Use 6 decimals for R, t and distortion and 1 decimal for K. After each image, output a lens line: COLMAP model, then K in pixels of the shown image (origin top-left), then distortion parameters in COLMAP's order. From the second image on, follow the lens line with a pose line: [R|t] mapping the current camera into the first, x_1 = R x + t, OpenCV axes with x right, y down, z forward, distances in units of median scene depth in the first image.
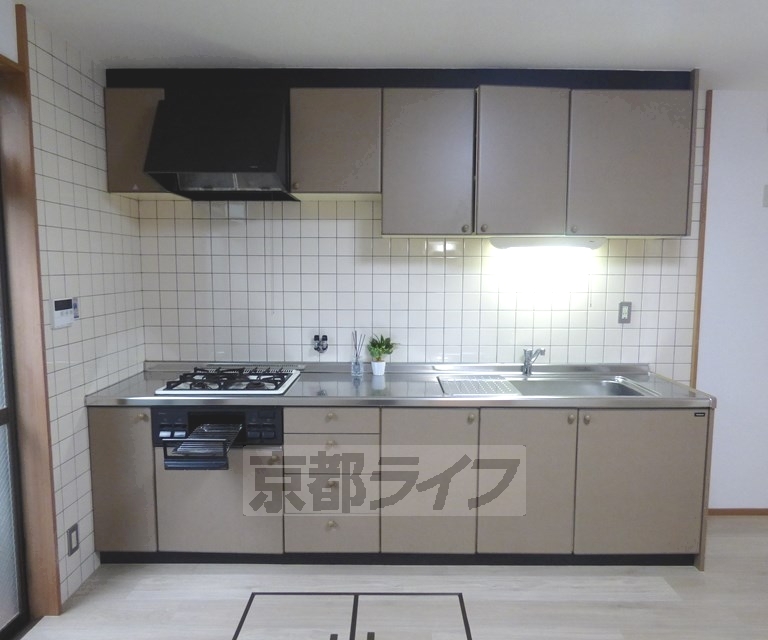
lens RADIAL K [[517.8, 0, 380.3], [0, 517.8, 319.9], [0, 0, 1]] dist [-0.018033, -0.001324]
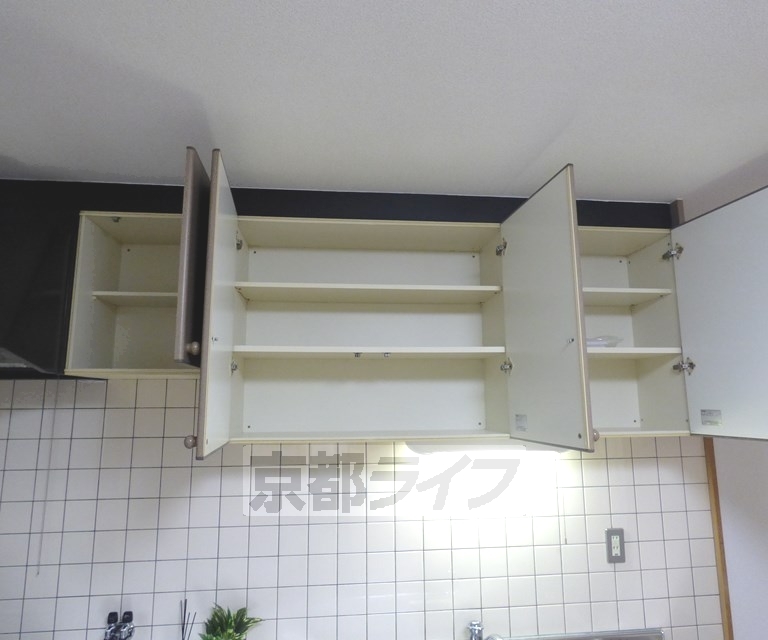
lens RADIAL K [[517.8, 0, 385.1], [0, 517.8, 318.1], [0, 0, 1]] dist [-0.018033, -0.001324]
pose [[0.991811, 0.007157, 0.127517, 0.100728], [0.026710, 0.964728, -0.261890, -0.128565], [-0.124894, 0.263151, 0.956636, 0.338306]]
